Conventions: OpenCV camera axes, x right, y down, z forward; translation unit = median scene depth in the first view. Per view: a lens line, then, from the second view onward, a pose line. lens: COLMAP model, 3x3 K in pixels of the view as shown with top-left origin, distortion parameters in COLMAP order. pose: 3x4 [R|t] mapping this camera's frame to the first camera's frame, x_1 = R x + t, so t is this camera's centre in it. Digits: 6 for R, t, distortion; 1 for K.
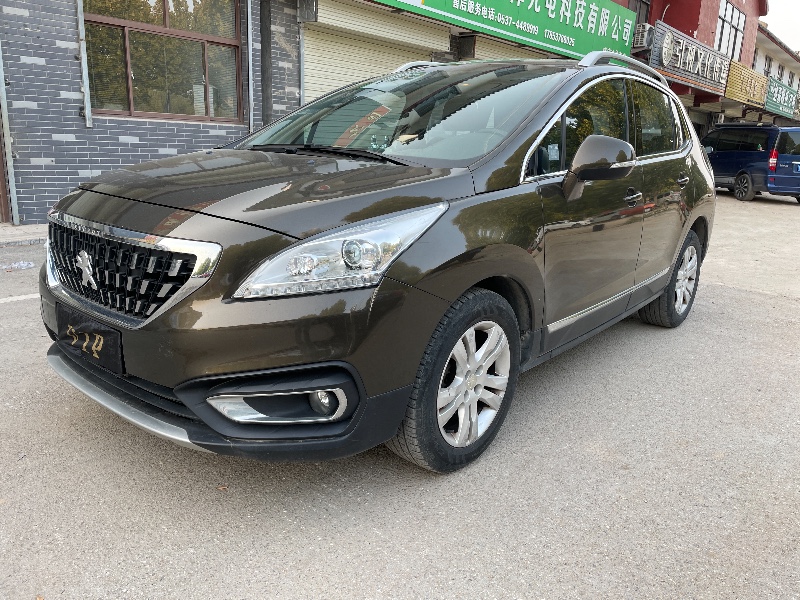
lens RADIAL K [[603.0, 0, 402.7], [0, 603.0, 298.4], [0, 0, 1]] dist [0.076373, -0.089647]
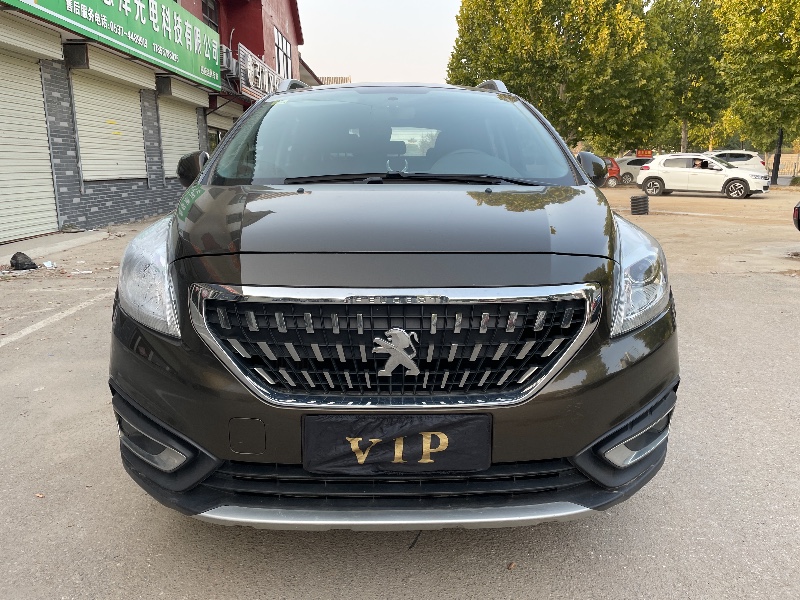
lens RADIAL K [[603.0, 0, 403.1], [0, 603.0, 298.3], [0, 0, 1]] dist [0.076373, -0.089647]
pose [[0.758709, -0.182312, 0.625398, -0.199737], [0.197961, 0.979164, 0.045280, -0.030000], [-0.620622, 0.089450, 0.778991, 0.085848]]
